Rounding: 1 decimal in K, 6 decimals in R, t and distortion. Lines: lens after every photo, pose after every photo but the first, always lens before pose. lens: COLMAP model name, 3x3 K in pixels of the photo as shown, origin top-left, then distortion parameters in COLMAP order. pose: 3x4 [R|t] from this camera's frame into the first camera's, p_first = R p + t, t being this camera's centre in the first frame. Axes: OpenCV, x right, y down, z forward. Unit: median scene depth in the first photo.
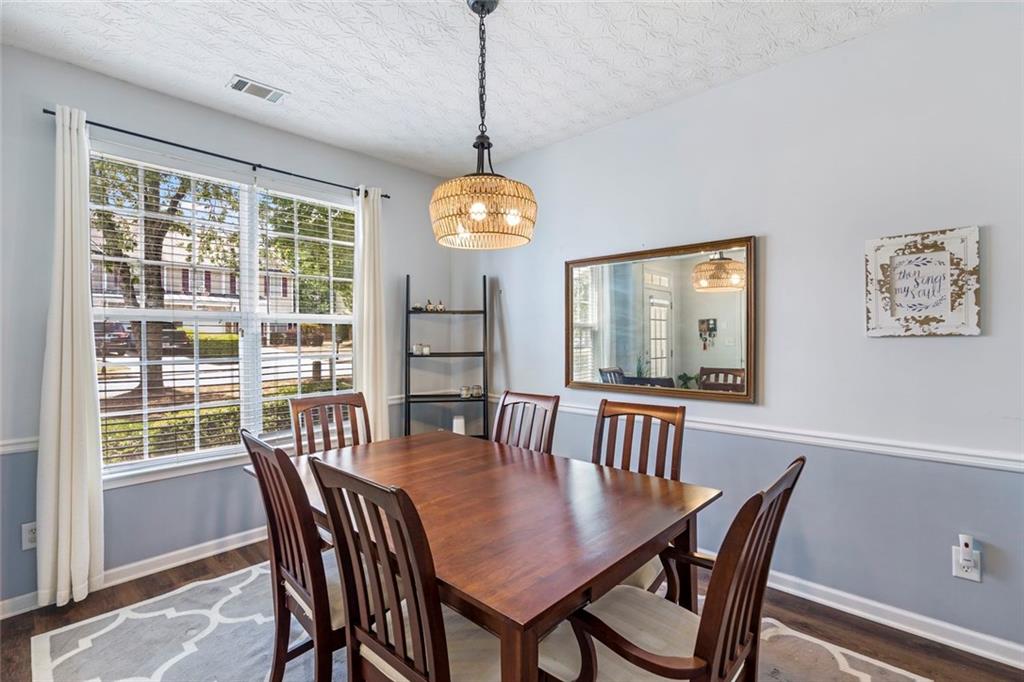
lens RADIAL K [[470.4, 0, 507.3], [0, 470.4, 338.4], [0, 0, 1]] dist [0.001119, 0.000618]
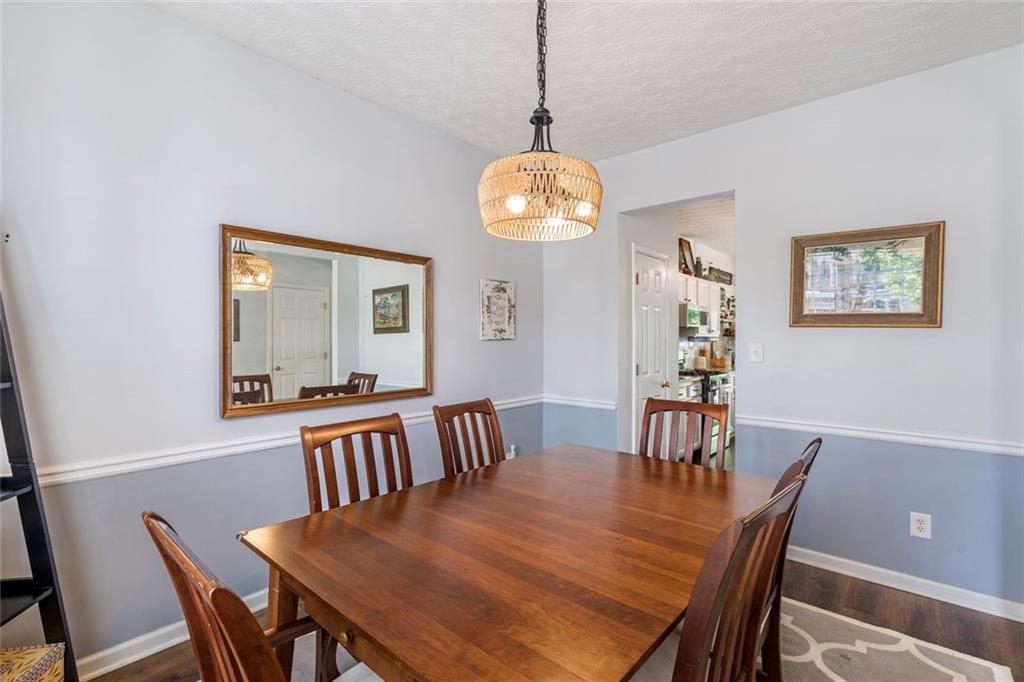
lens RADIAL K [[470.4, 0, 507.3], [0, 470.4, 338.4], [0, 0, 1]] dist [0.001119, 0.000618]
pose [[-0.030524, 0.008323, 0.999499, -0.882990], [0.005242, 0.999953, -0.008166, 0.004990], [-0.999520, 0.004990, -0.030566, 1.039676]]
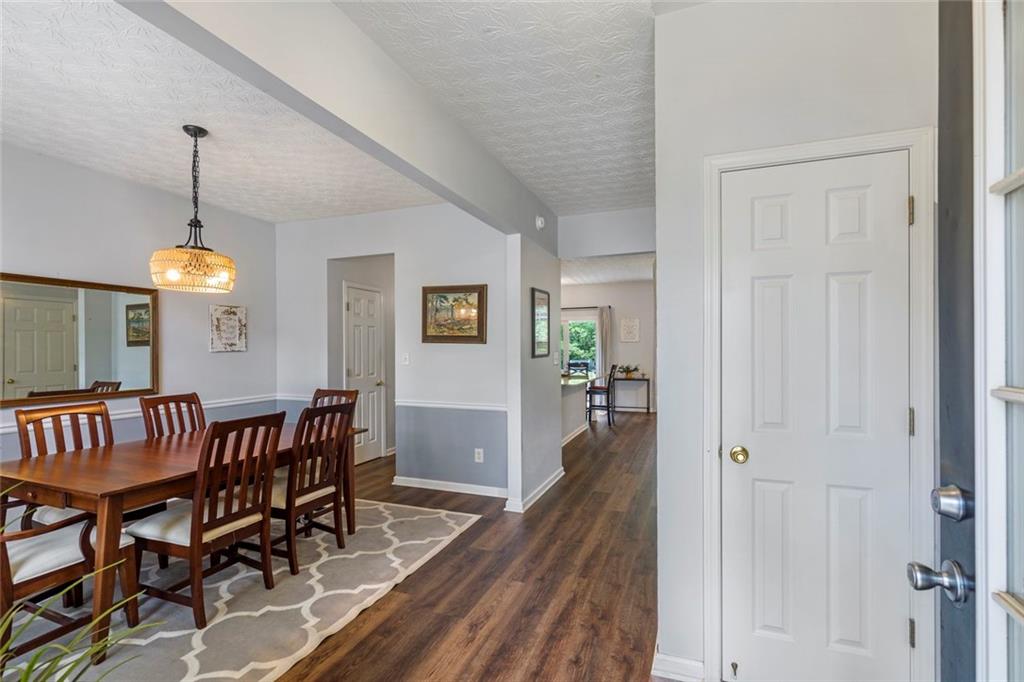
lens RADIAL K [[470.0, 0, 511.0], [0, 470.0, 348.2], [0, 0, 1]] dist [0.003013, 0.001196]
pose [[-0.369325, 0.009515, 0.929251, -1.757541], [0.010939, 0.999923, -0.005891, 0.007766], [-0.929236, 0.007989, -0.369401, 0.586205]]
